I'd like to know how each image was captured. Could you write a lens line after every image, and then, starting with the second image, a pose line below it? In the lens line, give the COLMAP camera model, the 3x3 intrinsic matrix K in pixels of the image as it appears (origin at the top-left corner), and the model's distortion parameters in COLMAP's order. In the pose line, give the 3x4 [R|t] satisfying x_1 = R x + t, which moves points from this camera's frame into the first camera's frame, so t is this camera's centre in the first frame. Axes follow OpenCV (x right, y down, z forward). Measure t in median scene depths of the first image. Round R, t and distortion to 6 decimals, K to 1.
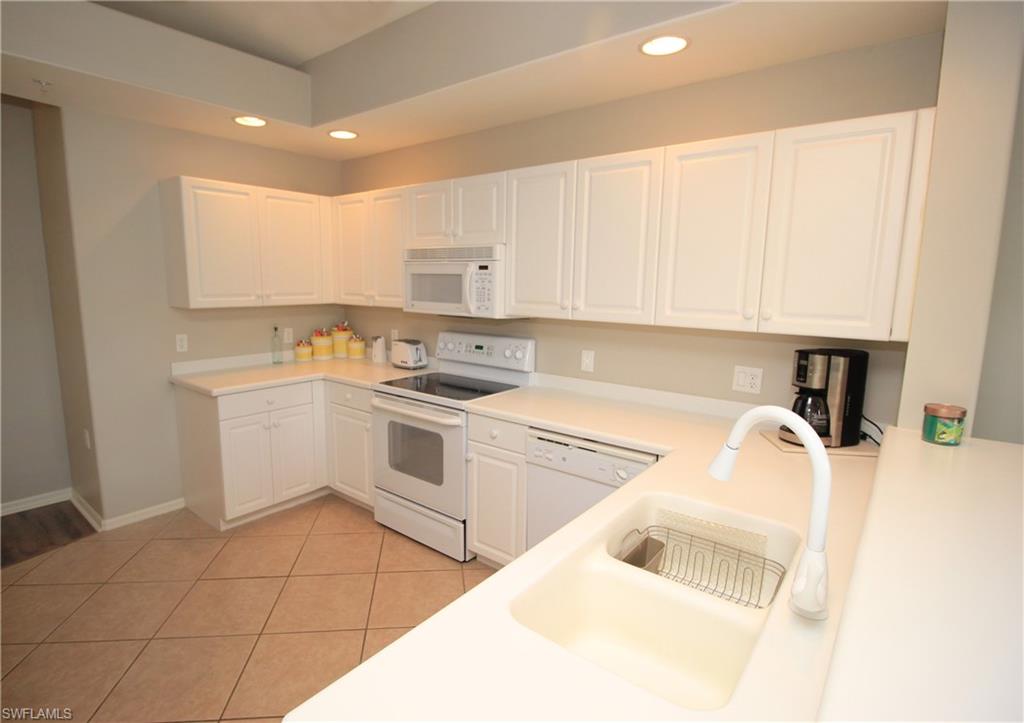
lens RADIAL K [[506.9, 0, 504.6], [0, 506.9, 355.9], [0, 0, 1]] dist [-0.011354, -0.000469]
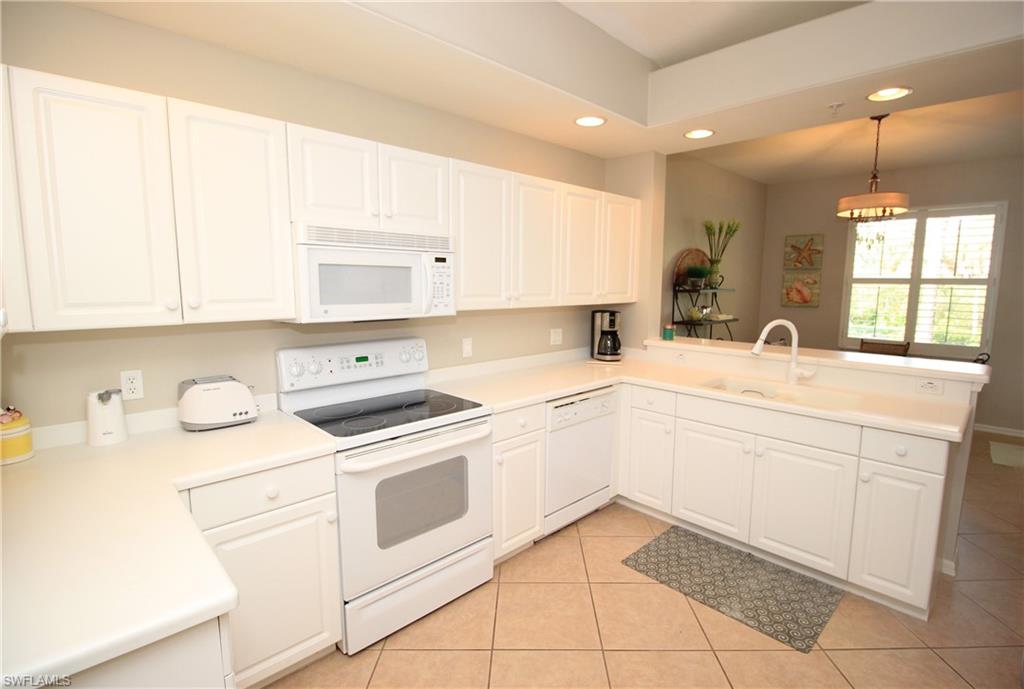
lens RADIAL K [[529.4, 0, 507.8], [0, 529.4, 345.8], [0, 0, 1]] dist [0.002877, -0.000703]
pose [[0.100861, -0.139949, 0.985008, -0.874636], [0.134858, 0.982843, 0.125833, -0.115712], [-0.985718, 0.120144, 0.118003, 0.719761]]
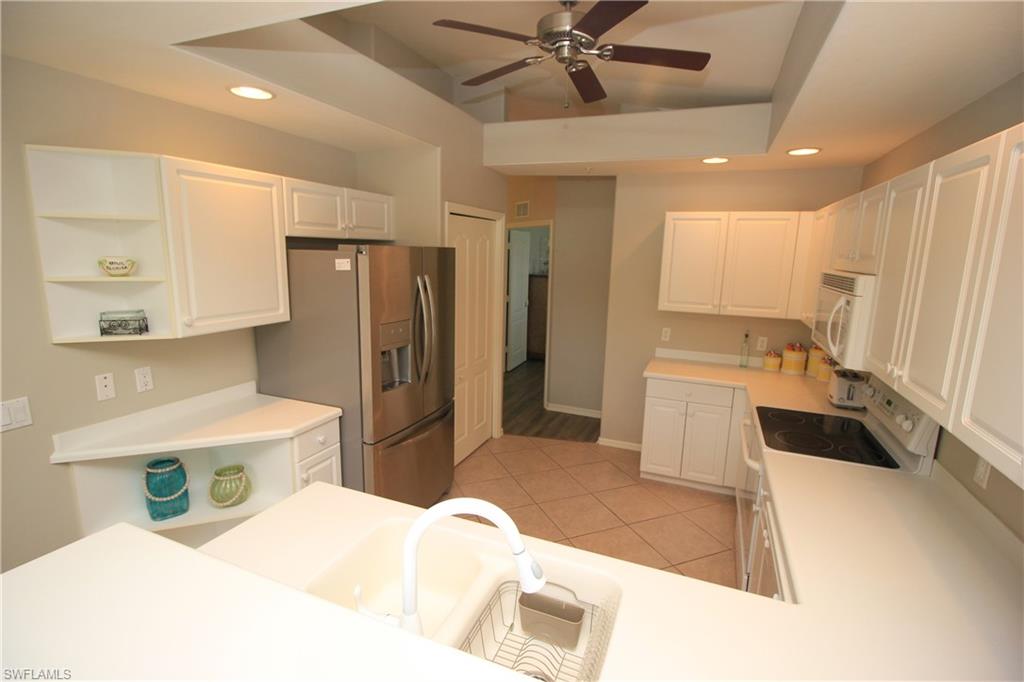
lens RADIAL K [[478.8, 0, 512.1], [0, 478.8, 342.7], [0, 0, 1]] dist [-0.006365, -0.007442]
pose [[0.289185, 0.177264, -0.940717, 0.469409], [-0.171454, 0.976406, 0.131283, -0.108049], [0.941794, 0.123325, 0.312755, 0.241805]]
